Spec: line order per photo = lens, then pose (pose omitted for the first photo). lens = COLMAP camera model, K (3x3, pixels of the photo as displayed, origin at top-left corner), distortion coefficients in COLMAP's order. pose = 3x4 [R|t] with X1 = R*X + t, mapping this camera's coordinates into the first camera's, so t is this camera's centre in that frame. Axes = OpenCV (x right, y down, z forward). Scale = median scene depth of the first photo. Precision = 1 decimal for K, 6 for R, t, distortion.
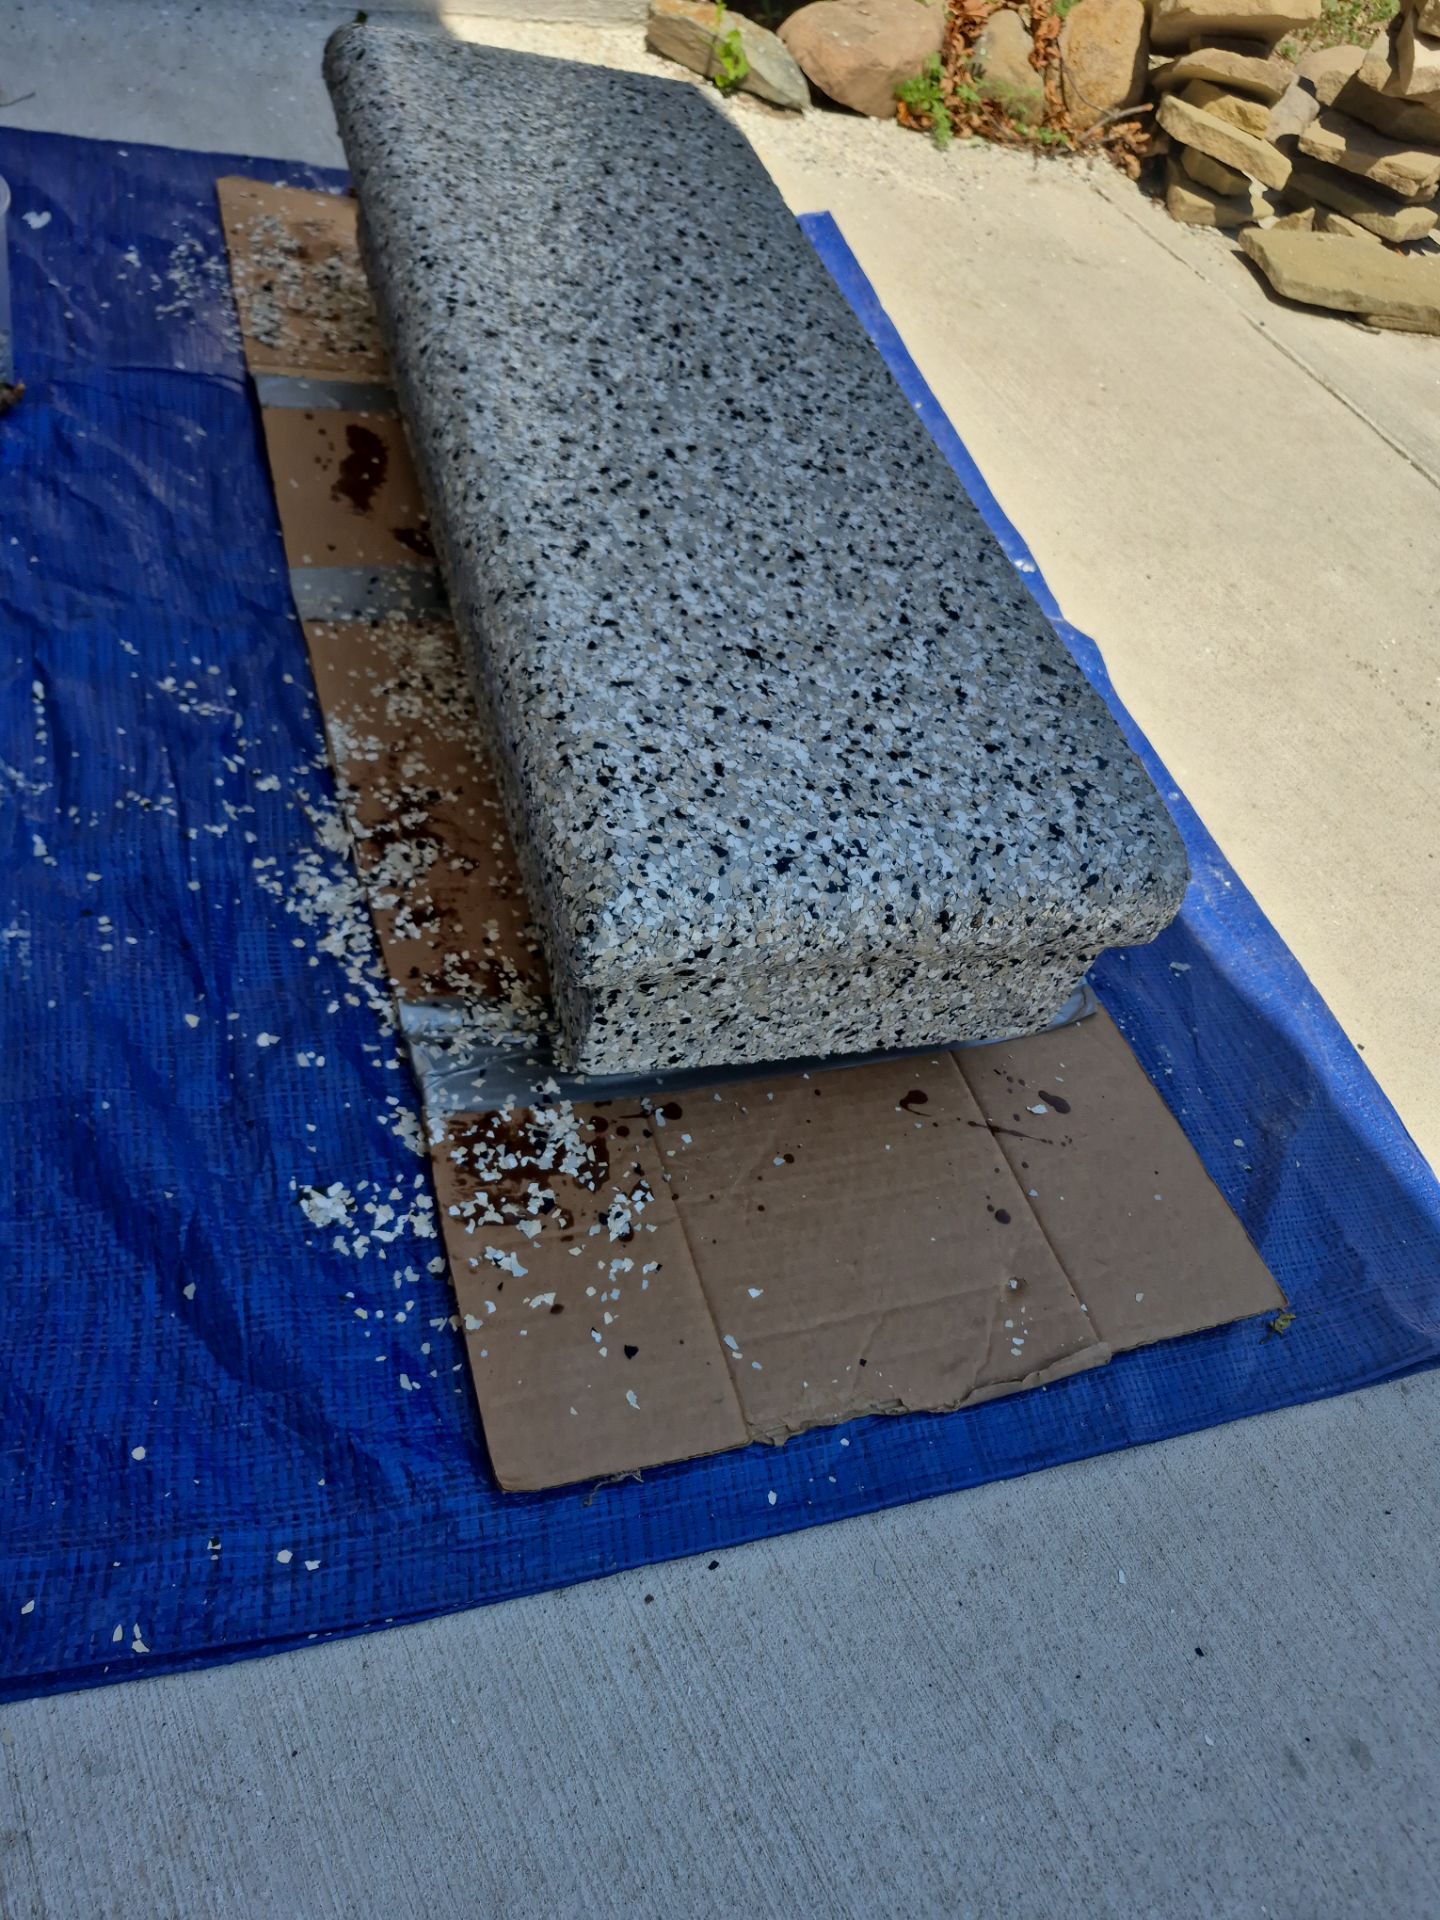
lens RADIAL K [[1322.9, 0, 756.8], [0, 1322.9, 958.5], [0, 0, 1]] dist [0.060565, -0.081120]
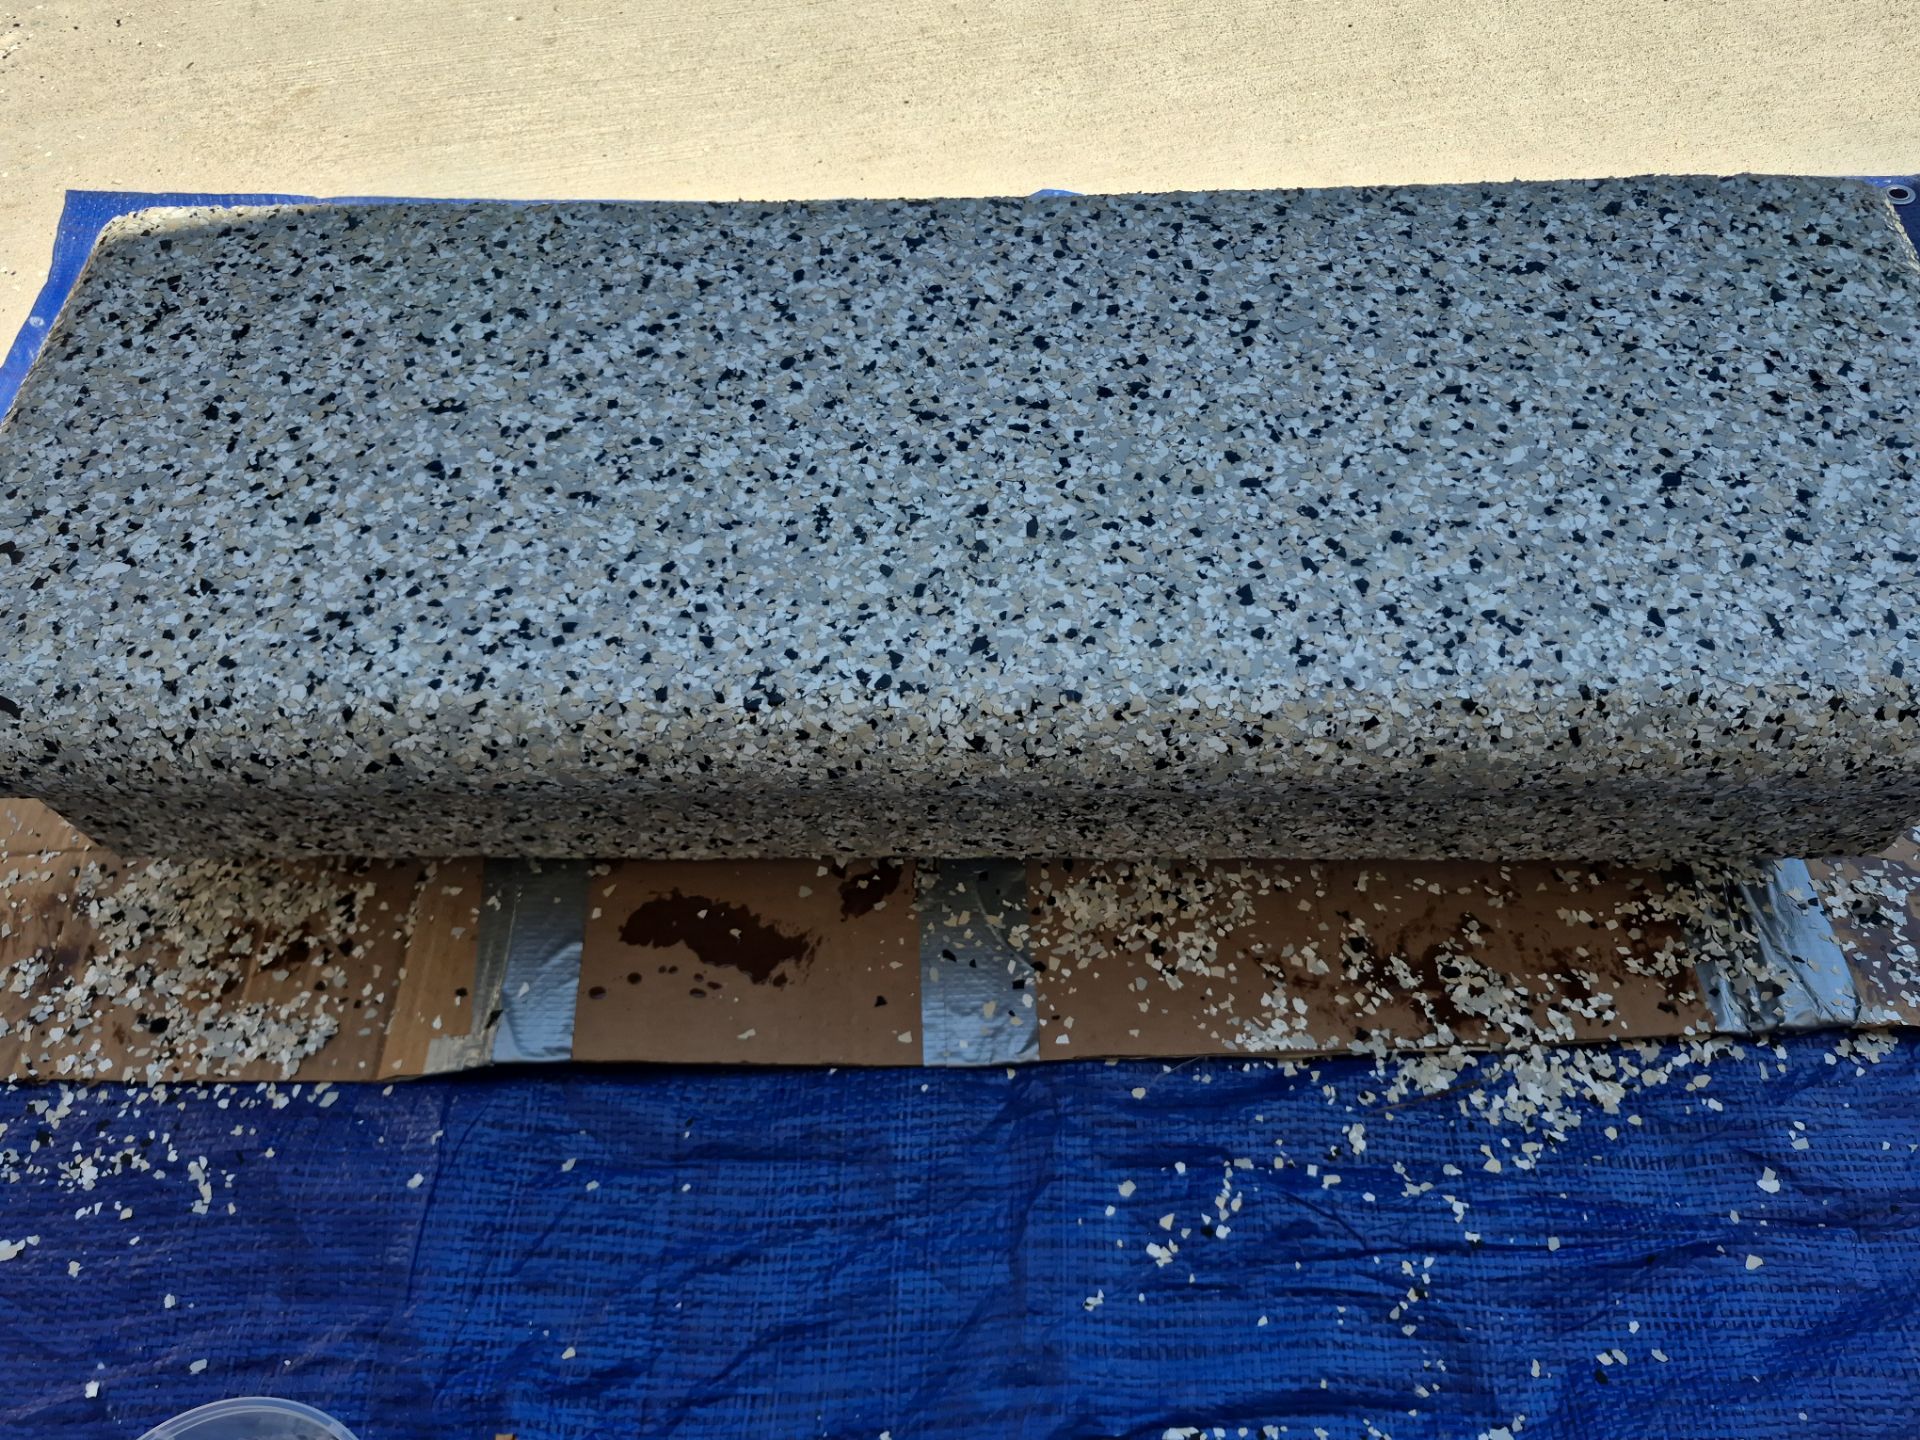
lens RADIAL K [[1338.4, 0, 970.9], [0, 1338.4, 720.7], [0, 0, 1]] dist [0.113599, -0.157652]
pose [[0.295822, -0.924227, 0.241442, -0.422549], [0.809355, 0.376756, 0.450555, -0.806623], [-0.507379, 0.062128, 0.859480, 0.441820]]
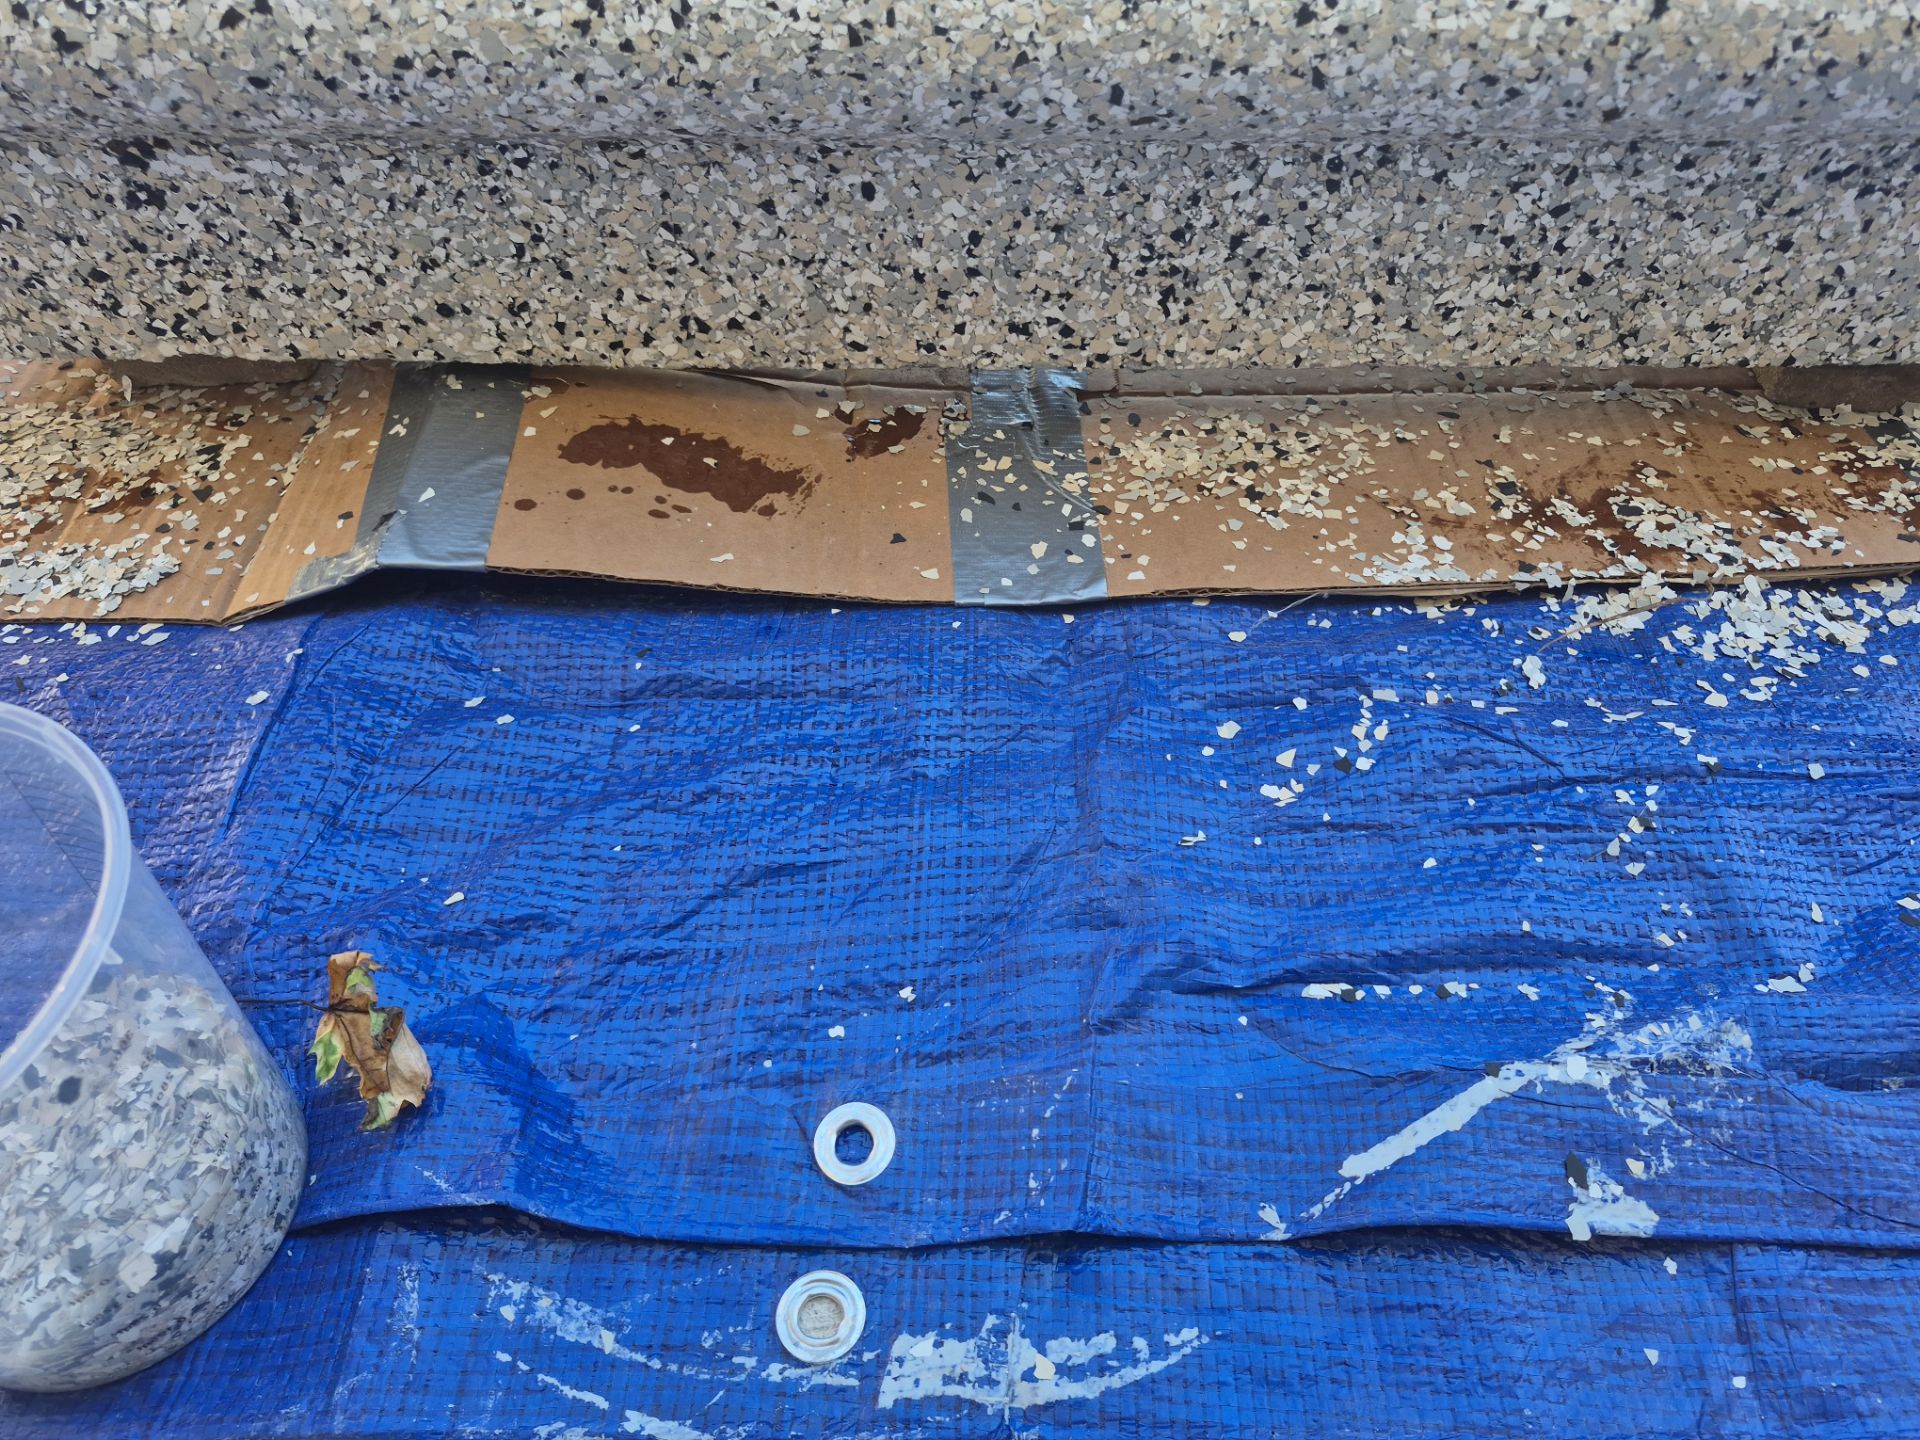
lens RADIAL K [[1322.9, 0, 981.5], [0, 1322.9, 719.0], [0, 0, 1]] dist [0.060565, -0.081120]
pose [[0.300926, -0.874457, 0.380484, -0.719783], [0.789027, 0.452388, 0.415670, -0.587334], [-0.535612, 0.175126, 0.826106, 0.688055]]
